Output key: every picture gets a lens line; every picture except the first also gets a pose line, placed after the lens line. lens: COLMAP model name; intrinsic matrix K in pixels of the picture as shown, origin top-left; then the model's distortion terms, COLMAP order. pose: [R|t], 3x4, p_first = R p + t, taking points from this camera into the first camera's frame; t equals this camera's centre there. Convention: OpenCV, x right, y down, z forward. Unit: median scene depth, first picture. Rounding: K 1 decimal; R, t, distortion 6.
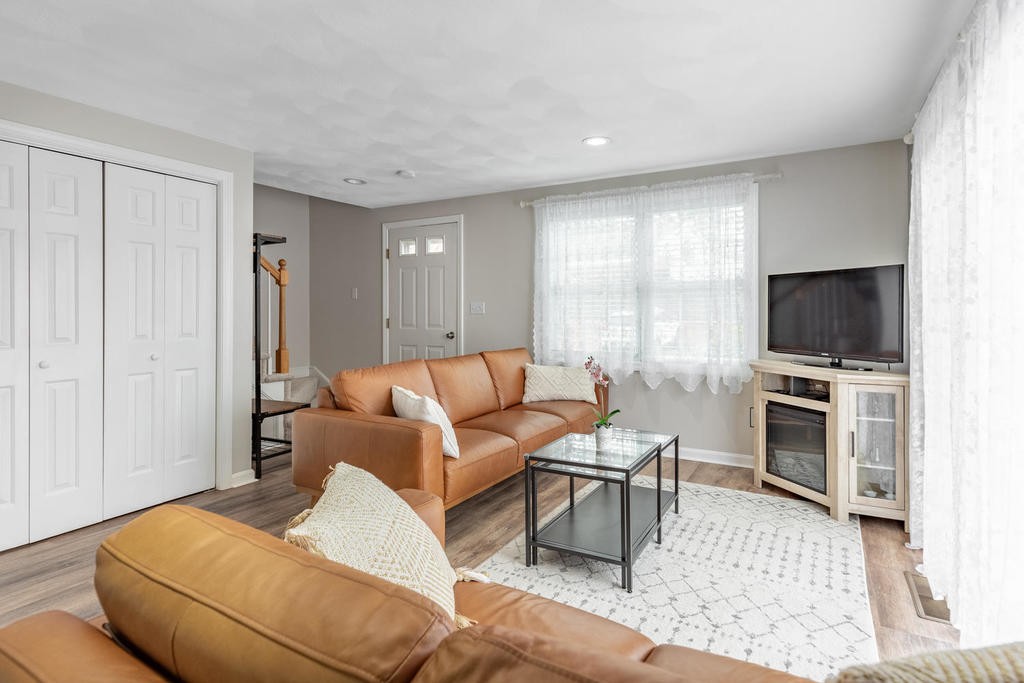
lens RADIAL K [[517.6, 0, 537.3], [0, 517.6, 311.8], [0, 0, 1]] dist [0.003390, -0.000064]
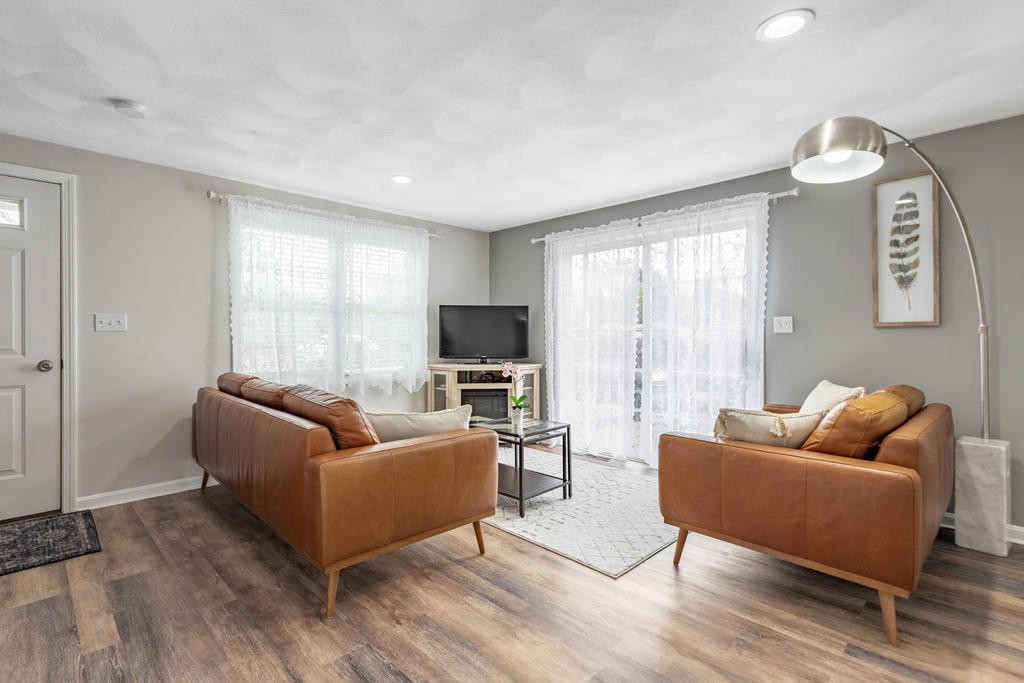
lens RADIAL K [[479.4, 0, 514.8], [0, 479.4, 337.7], [0, 0, 1]] dist [0.000405, -0.001098]
pose [[0.286459, -0.006832, 0.958068, -0.794602], [0.000209, 0.999975, 0.007068, 0.011408], [-0.958092, -0.001825, 0.286454, 0.437438]]
